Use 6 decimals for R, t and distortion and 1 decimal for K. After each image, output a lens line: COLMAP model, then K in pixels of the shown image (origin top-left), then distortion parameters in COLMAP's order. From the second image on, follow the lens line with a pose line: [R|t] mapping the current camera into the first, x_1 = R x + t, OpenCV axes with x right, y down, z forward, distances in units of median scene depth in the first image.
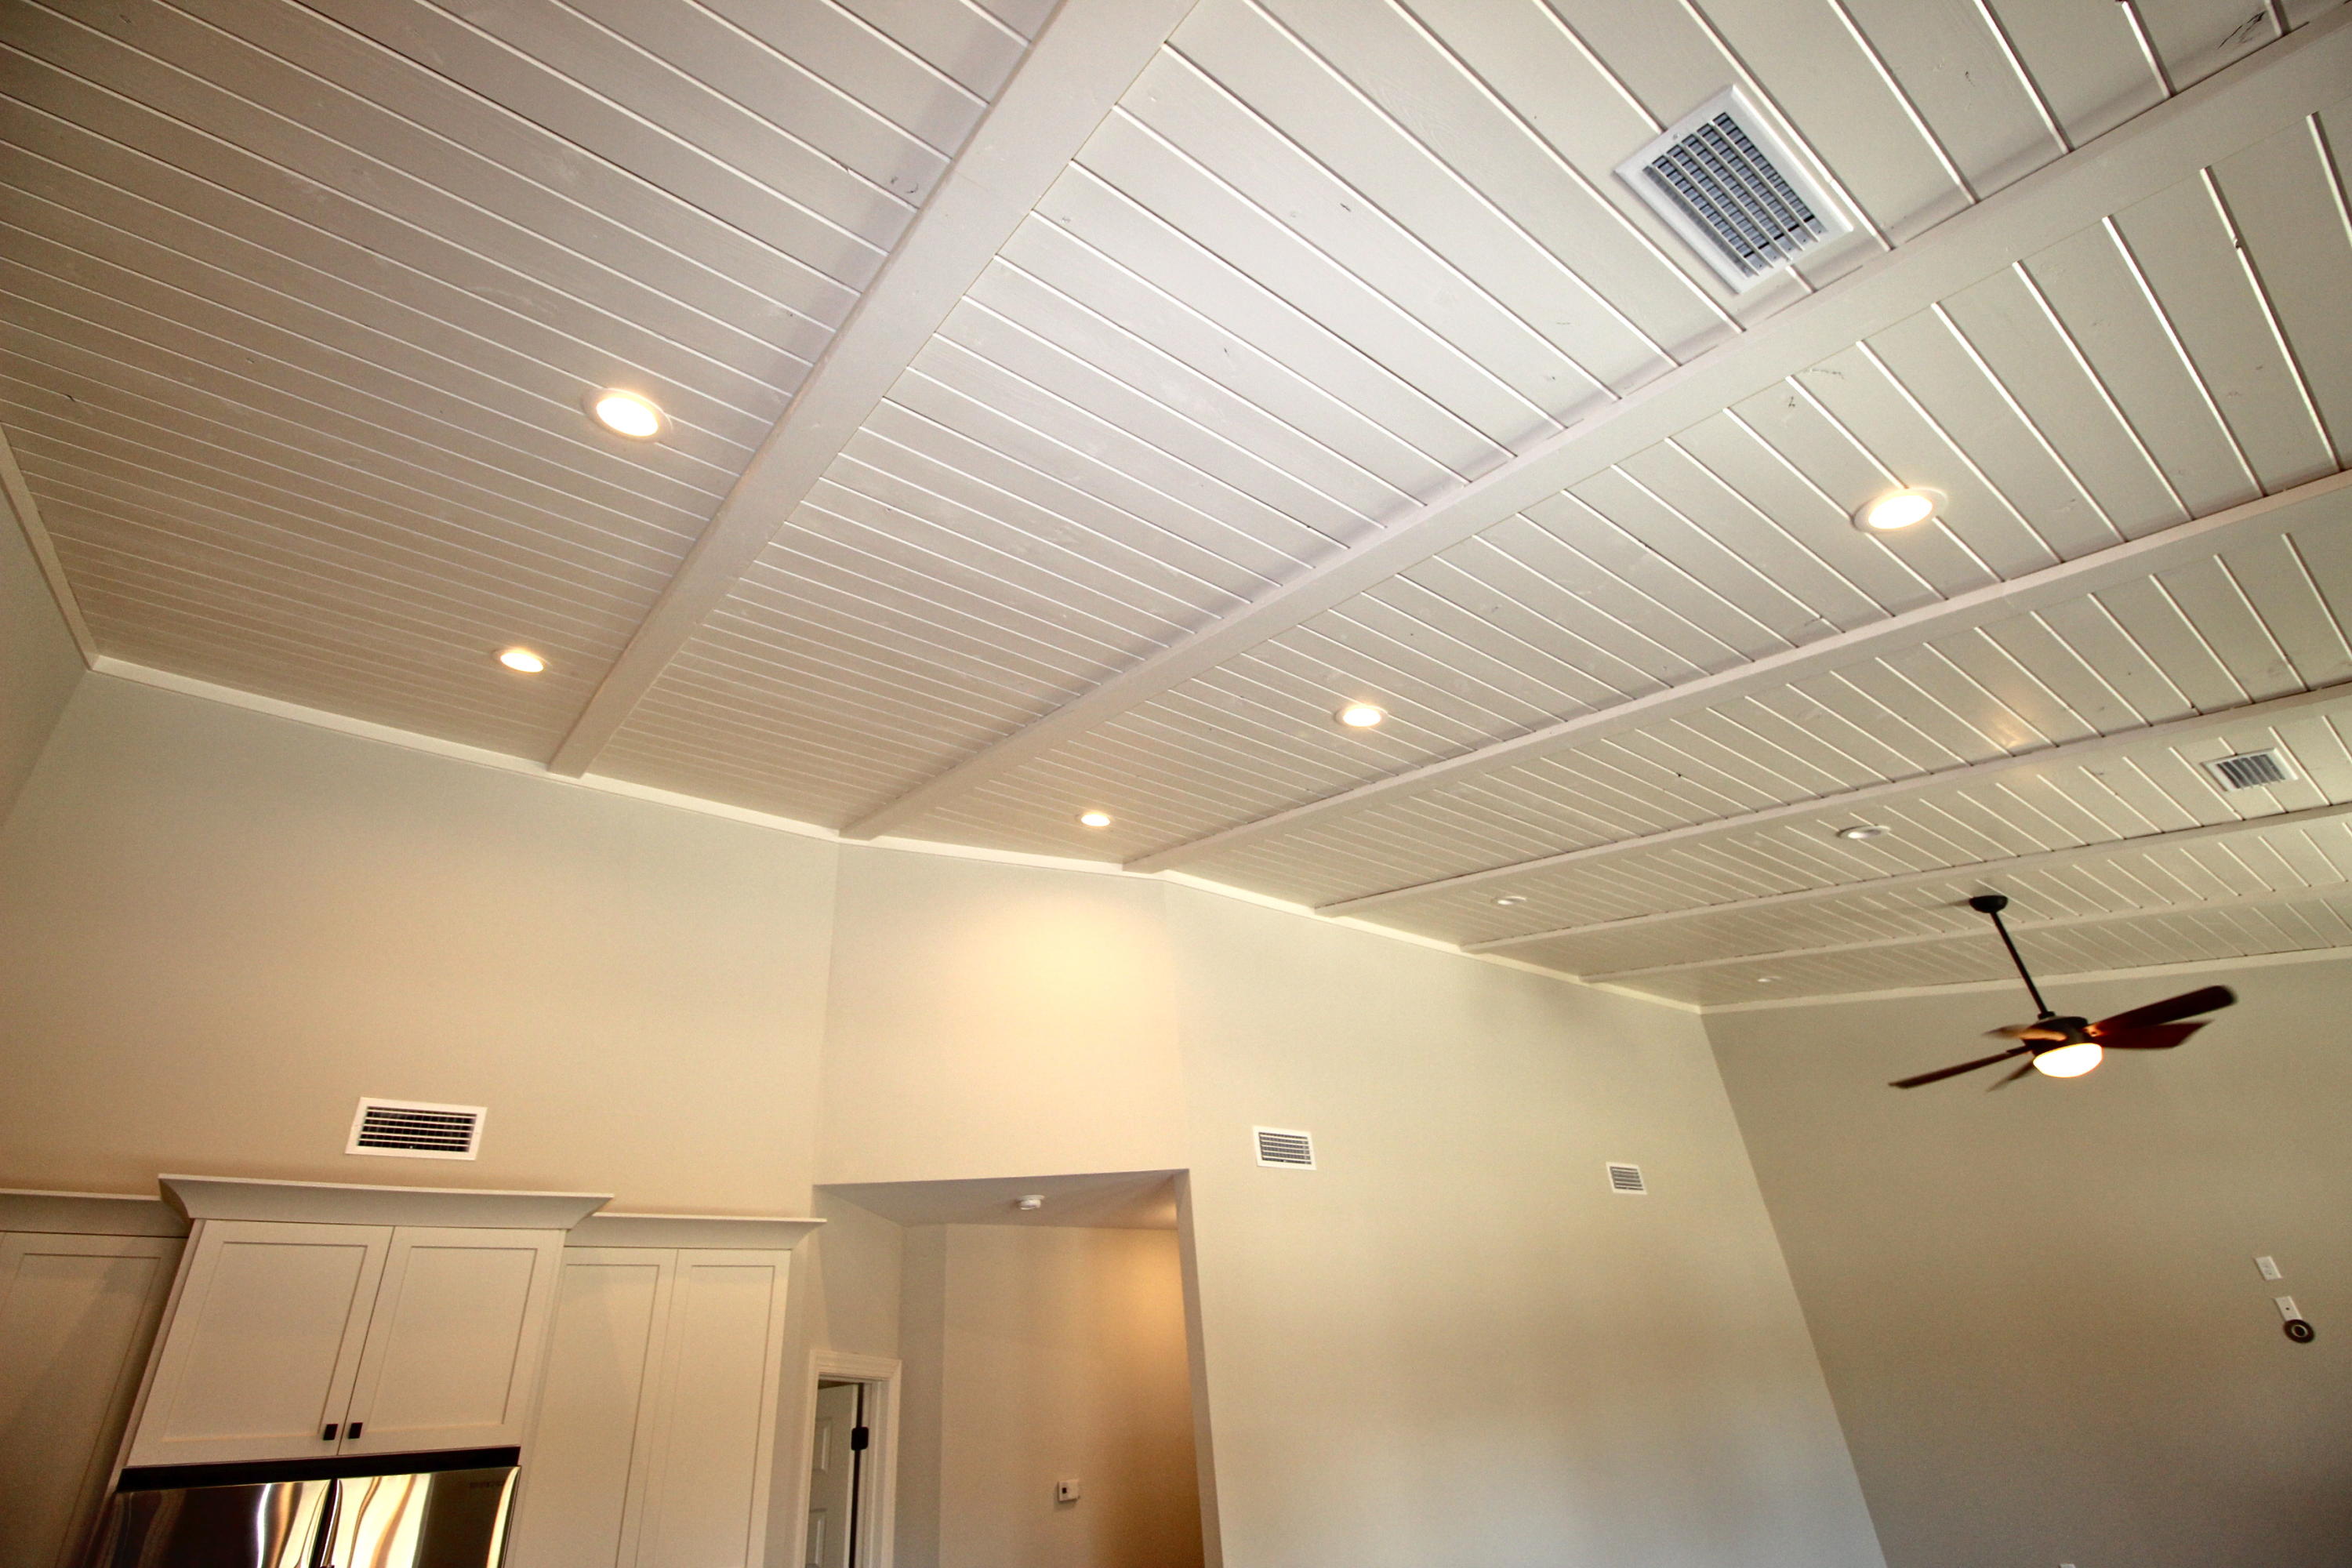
lens RADIAL K [[1079.7, 0, 1194.9], [0, 1079.7, 771.2], [0, 0, 1]] dist [-0.003876, -0.009476]
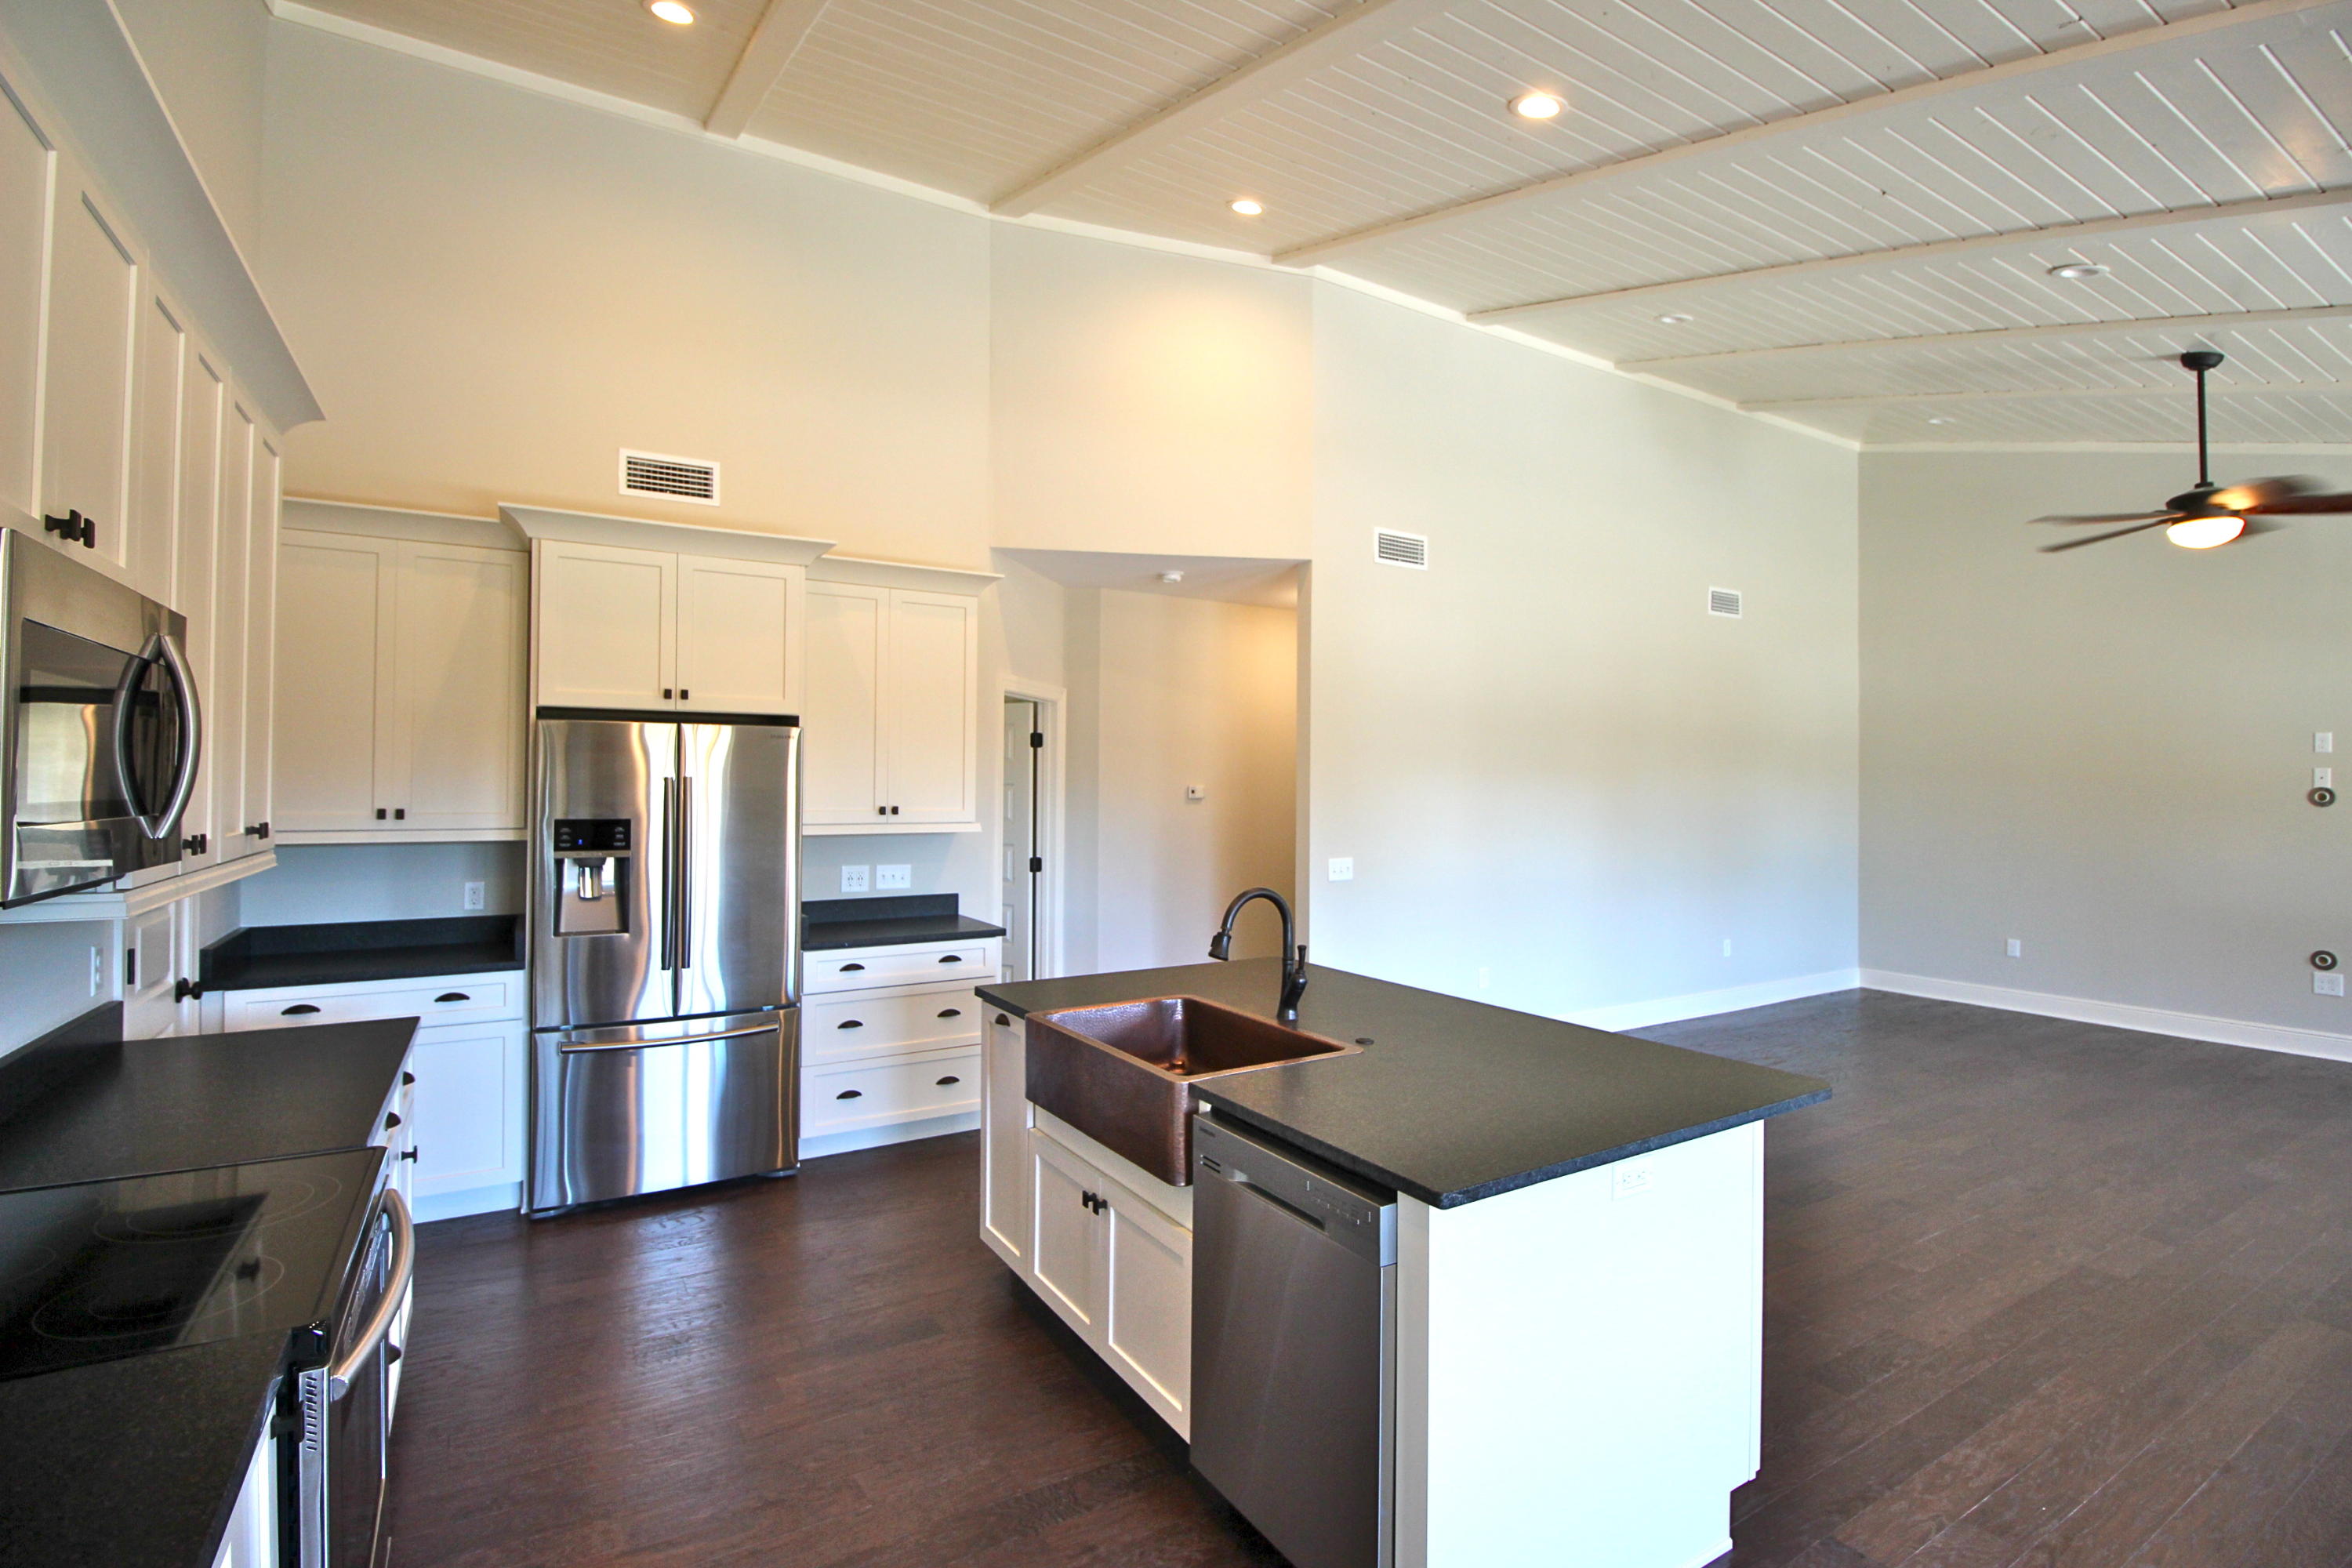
lens RADIAL K [[1079.7, 0, 1205.6], [0, 1079.7, 773.0], [0, 0, 1]] dist [-0.003876, -0.009476]
pose [[0.990856, 0.098720, -0.091966, 0.010775], [-0.036061, 0.850613, 0.524555, -0.029955], [0.130012, -0.516442, 0.846395, -0.086339]]
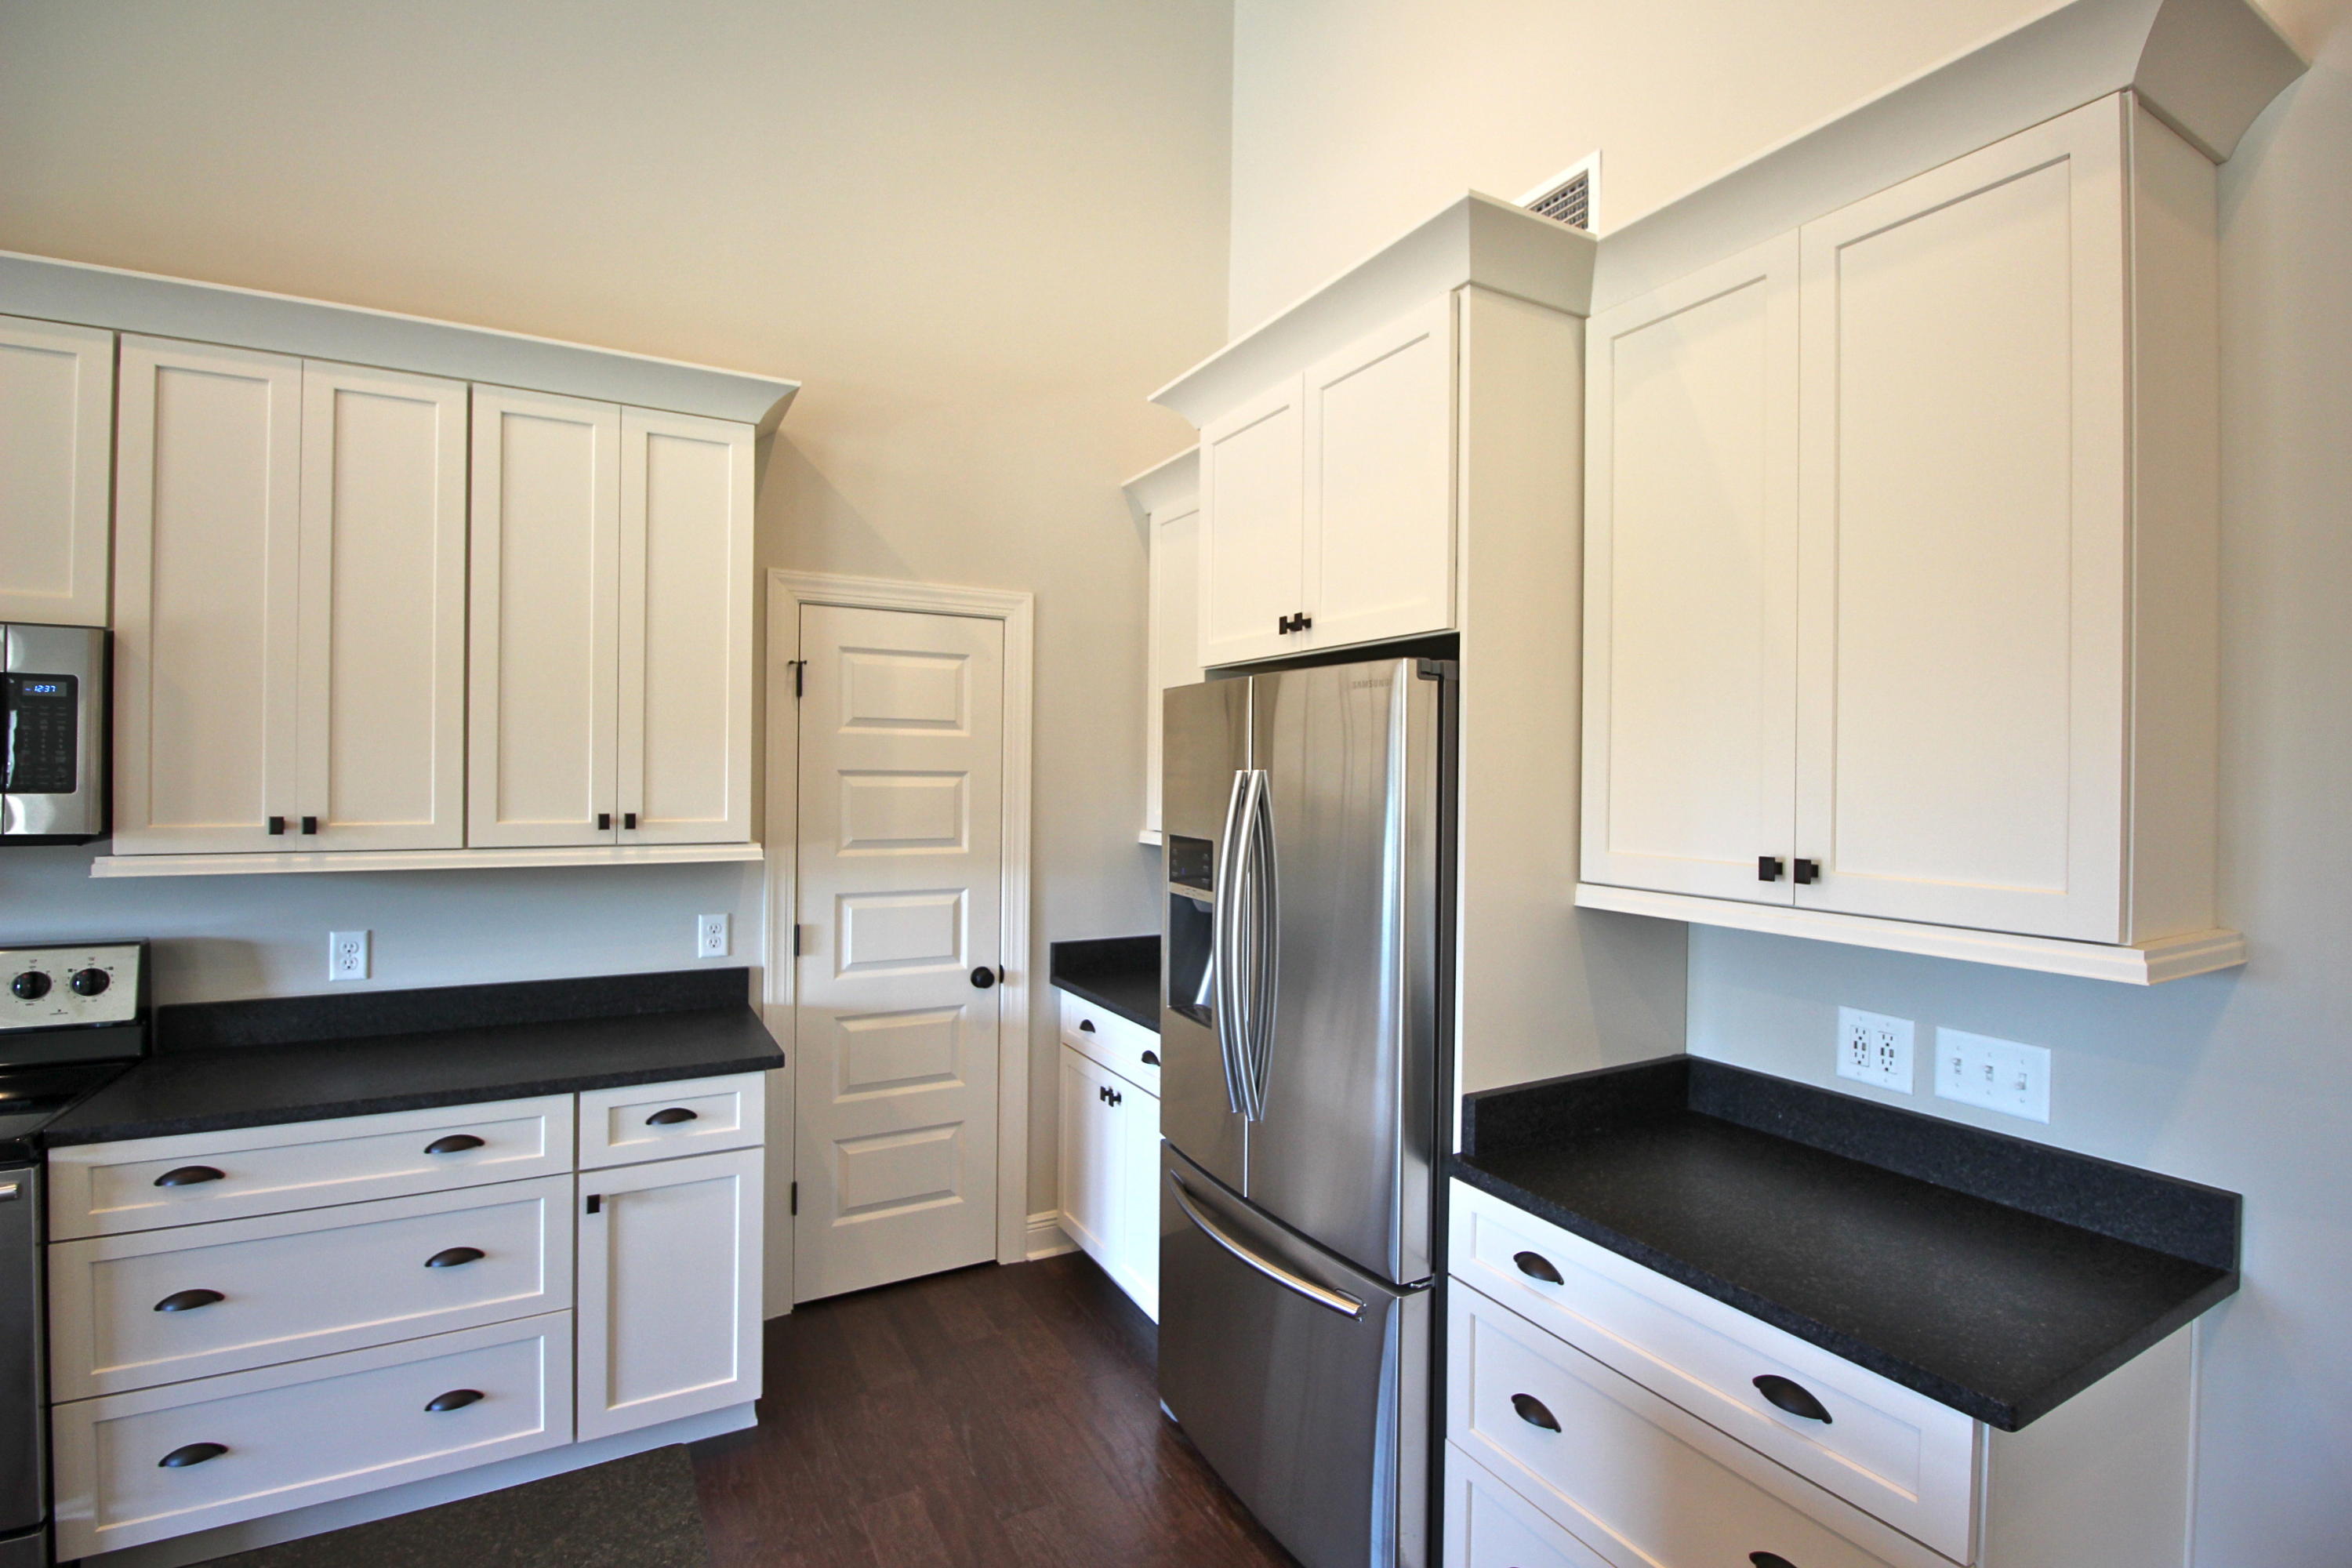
lens RADIAL K [[1081.5, 0, 1173.2], [0, 1081.5, 770.6], [0, 0, 1]] dist [-0.002798, -0.000049]
pose [[-0.136221, 0.091700, -0.986425, -0.004500], [0.524365, 0.851467, 0.006742, 0.390893], [0.840527, -0.516328, -0.164072, 0.592746]]
